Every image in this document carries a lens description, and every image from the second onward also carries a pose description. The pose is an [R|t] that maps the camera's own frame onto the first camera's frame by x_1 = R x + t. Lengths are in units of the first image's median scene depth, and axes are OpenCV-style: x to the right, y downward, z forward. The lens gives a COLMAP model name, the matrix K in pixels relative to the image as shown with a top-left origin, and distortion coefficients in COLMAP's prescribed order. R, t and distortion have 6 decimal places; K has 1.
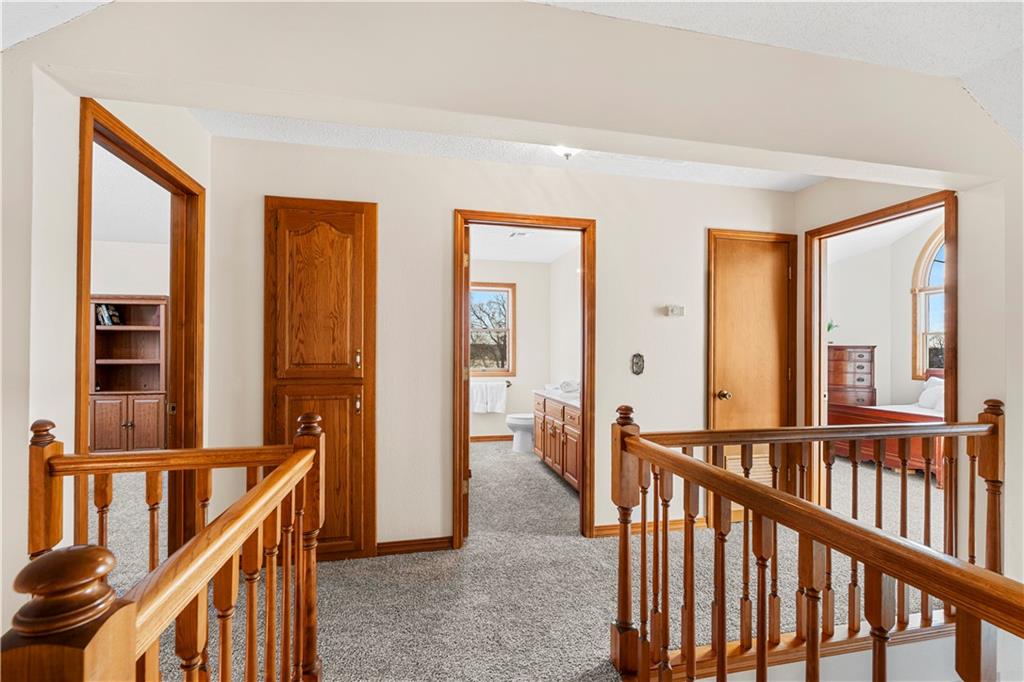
lens RADIAL K [[454.5, 0, 512.6], [0, 454.5, 343.1], [0, 0, 1]] dist [-0.000010, 0.000238]
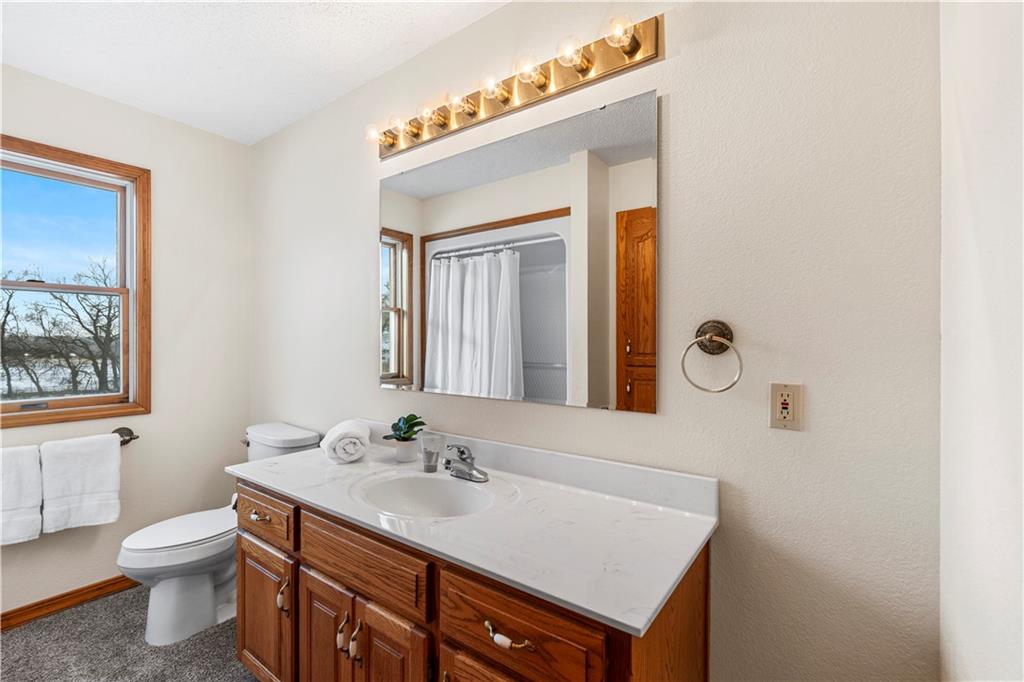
lens RADIAL K [[454.5, 0, 512.6], [0, 454.5, 343.1], [0, 0, 1]] dist [-0.000010, 0.000238]
pose [[0.758049, -0.003218, 0.652190, -0.011640], [-0.006038, 0.999910, 0.011952, 0.006585], [-0.652170, -0.012998, 0.757962, 0.501536]]
